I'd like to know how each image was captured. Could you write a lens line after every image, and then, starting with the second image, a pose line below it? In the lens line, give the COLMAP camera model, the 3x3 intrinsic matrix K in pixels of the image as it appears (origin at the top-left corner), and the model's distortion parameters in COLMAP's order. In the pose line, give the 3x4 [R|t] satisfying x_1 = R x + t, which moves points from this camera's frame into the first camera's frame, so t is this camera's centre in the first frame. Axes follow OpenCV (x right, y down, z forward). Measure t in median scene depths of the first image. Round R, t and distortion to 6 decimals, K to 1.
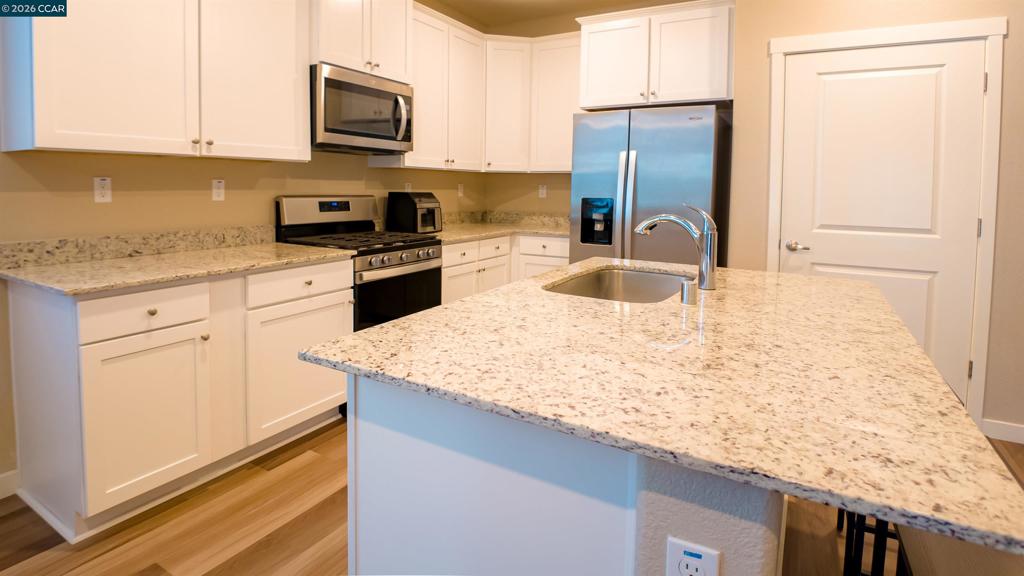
lens RADIAL K [[541.3, 0, 489.7], [0, 541.3, 223.8], [0, 0, 1]] dist [-0.018167, -0.001149]
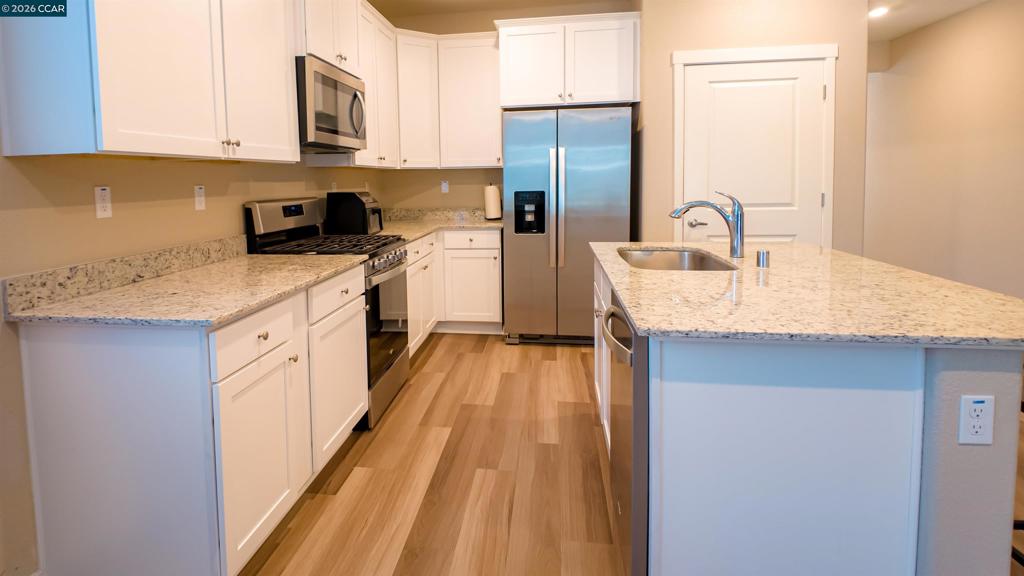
lens RADIAL K [[558.6, 0, 470.1], [0, 558.6, 228.7], [0, 0, 1]] dist [-0.001184, -0.028589]
pose [[0.924735, -0.065094, 0.375004, -0.422676], [0.059340, 0.997876, 0.026884, -0.011063], [-0.375957, -0.002607, 0.926633, 0.014676]]
